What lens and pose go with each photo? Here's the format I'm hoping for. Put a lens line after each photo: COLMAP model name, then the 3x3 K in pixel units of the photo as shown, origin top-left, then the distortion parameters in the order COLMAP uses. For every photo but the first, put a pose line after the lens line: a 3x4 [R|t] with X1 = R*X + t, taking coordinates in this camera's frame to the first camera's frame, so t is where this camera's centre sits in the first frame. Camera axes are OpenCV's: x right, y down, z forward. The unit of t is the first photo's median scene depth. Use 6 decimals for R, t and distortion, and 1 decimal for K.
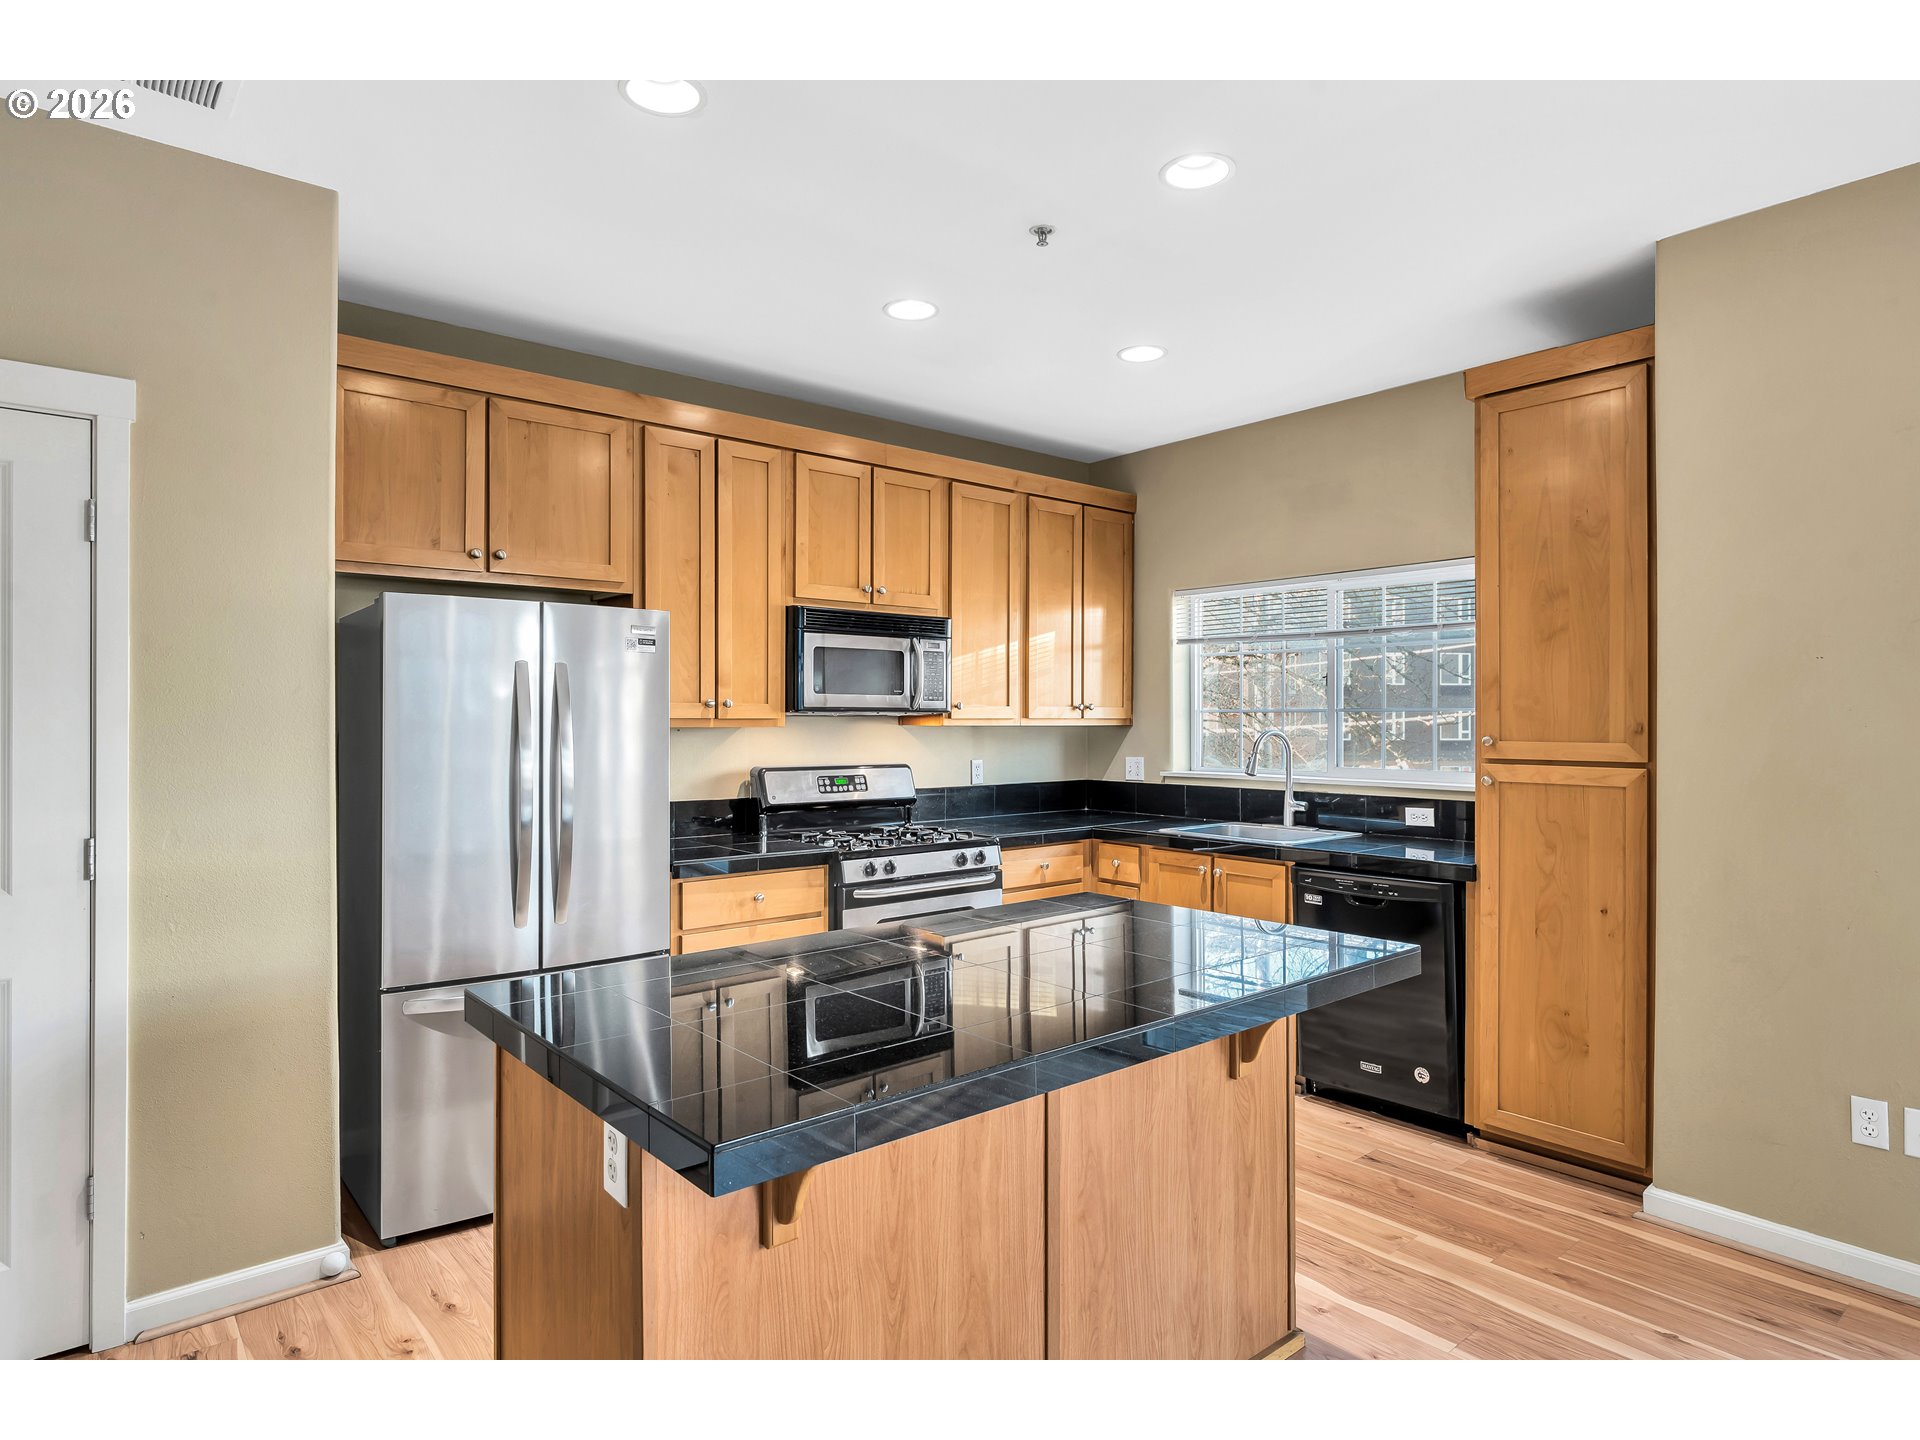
lens RADIAL K [[1099.7, 0, 971.1], [0, 1099.7, 712.6], [0, 0, 1]] dist [0.001063, 0.001402]
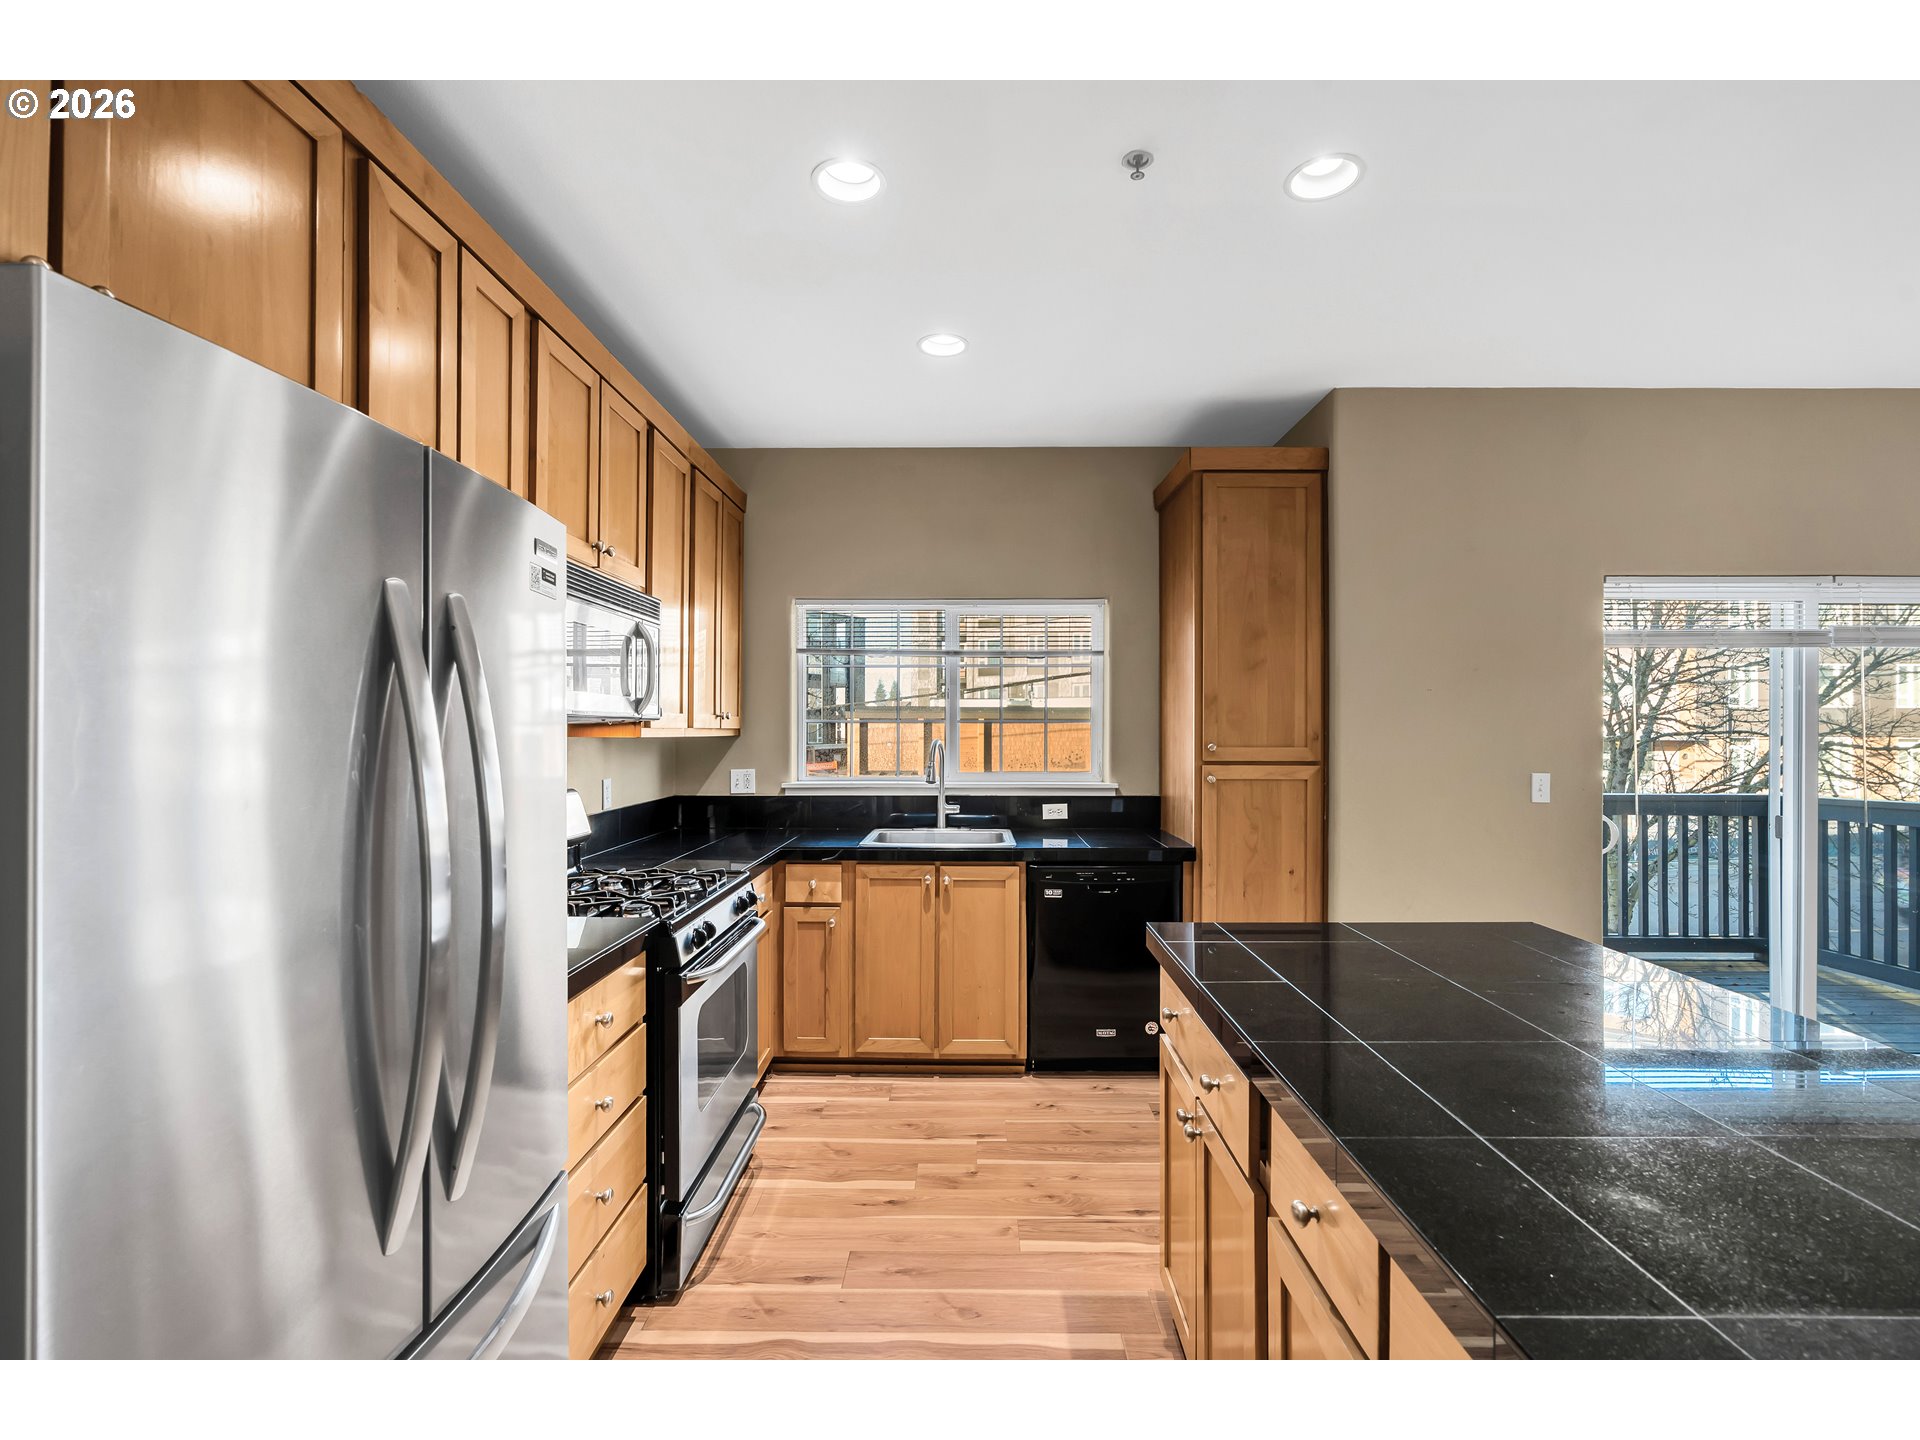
lens RADIAL K [[875.5, 0, 946.7], [0, 875.5, 721.7], [0, 0, 1]] dist [-0.001921, 0.000829]
pose [[0.647297, 0.007921, 0.762197, -0.448963], [-0.005827, 0.999968, -0.005443, 0.003995], [-0.762215, -0.000918, 0.647323, 0.545292]]
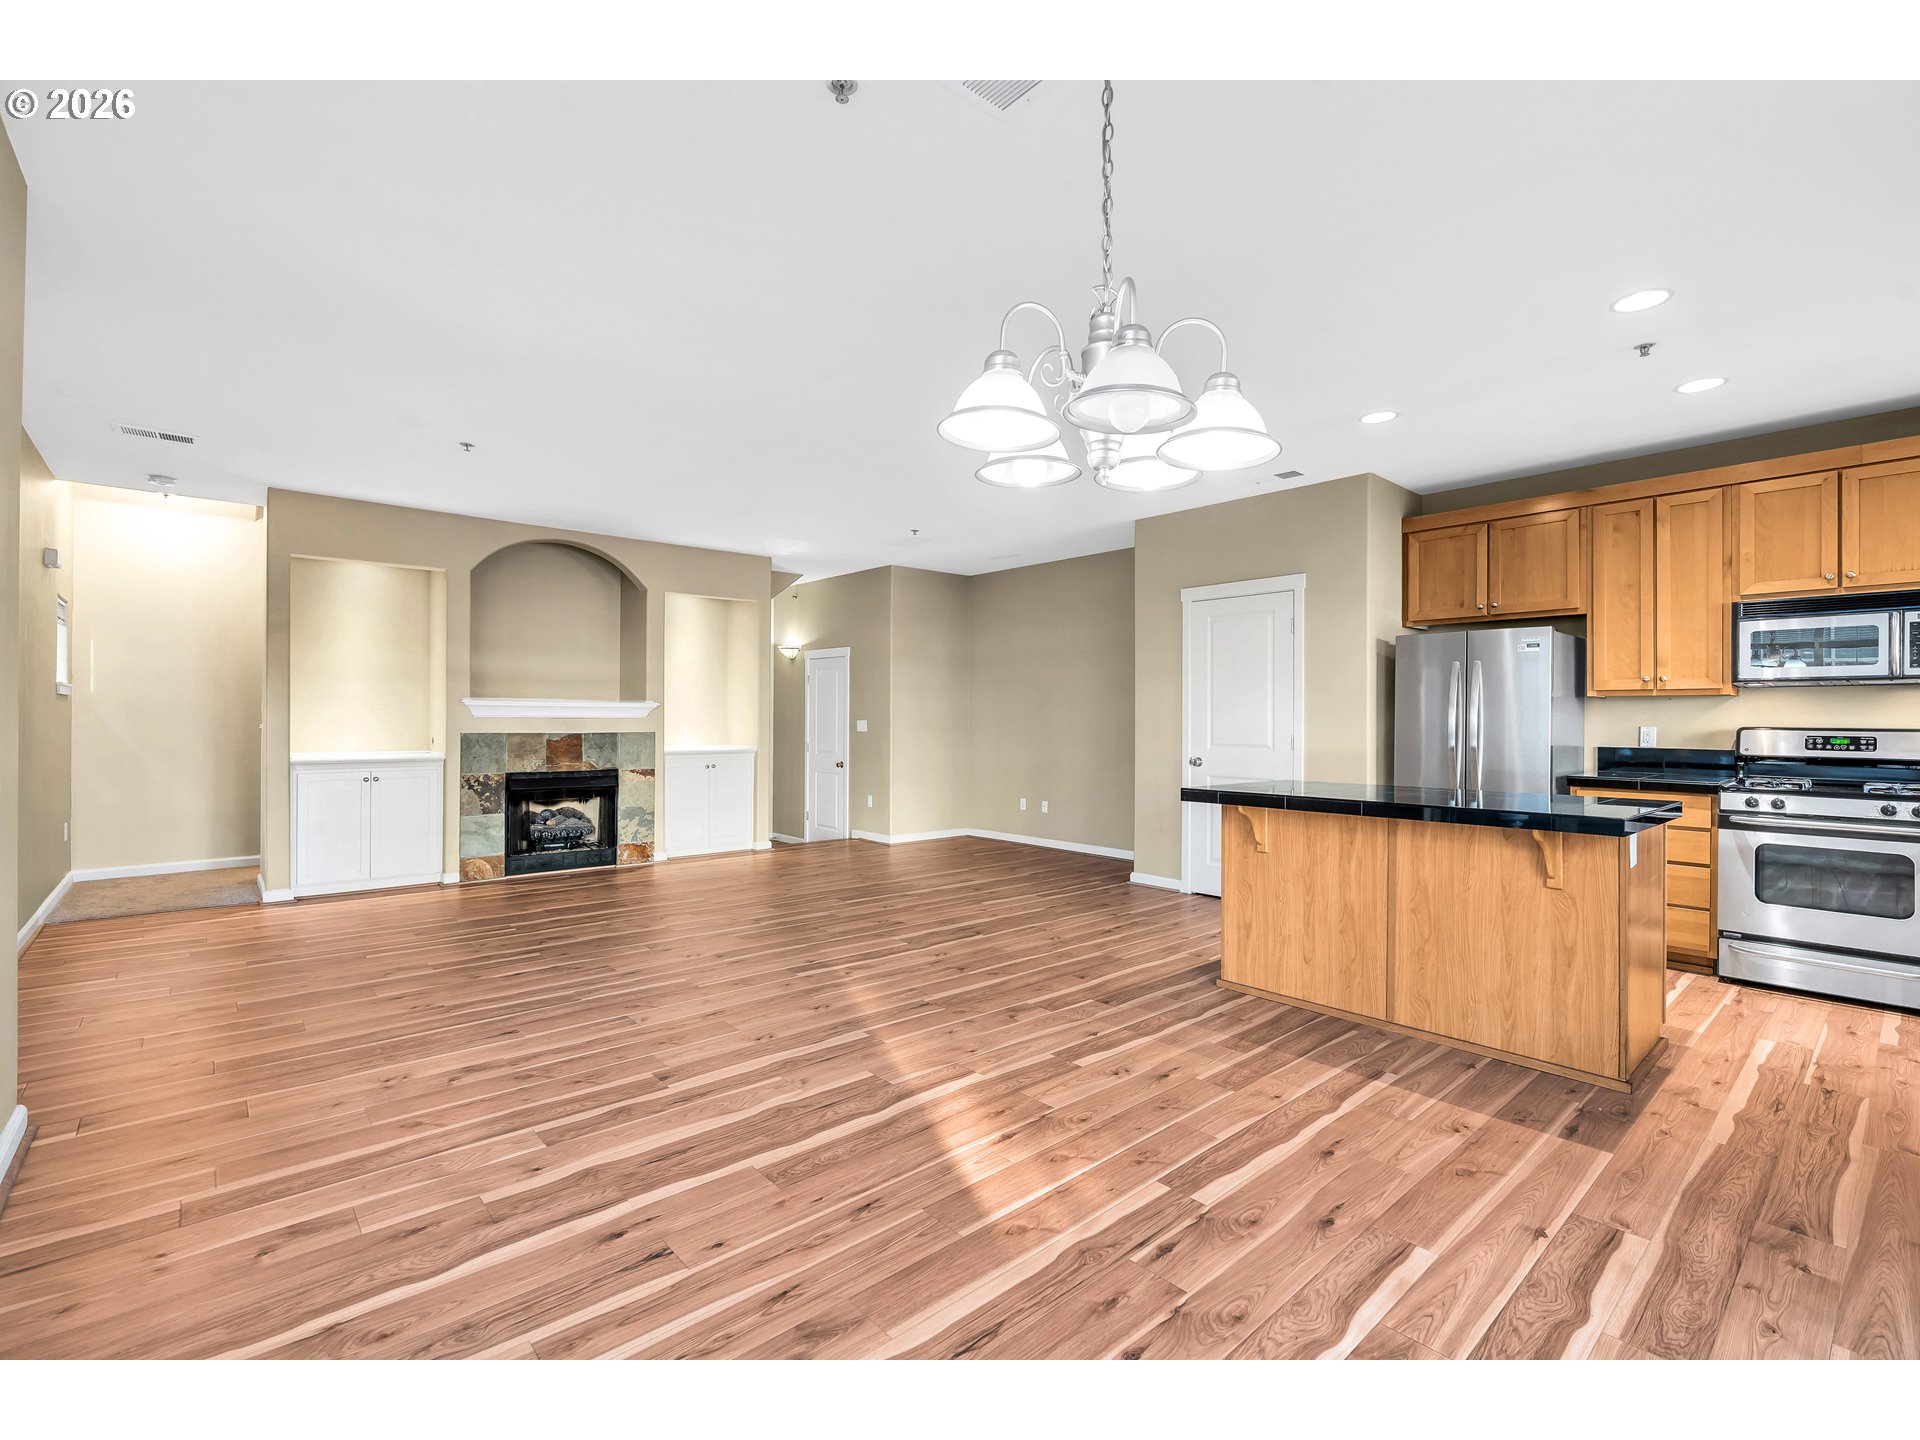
lens RADIAL K [[875.5, 0, 946.7], [0, 875.5, 721.7], [0, 0, 1]] dist [-0.001921, 0.000829]
pose [[0.011565, 0.000924, -0.999933, 0.875975], [-0.002512, 0.999996, 0.000895, 0.047229], [0.999930, 0.002502, 0.011567, 0.042211]]
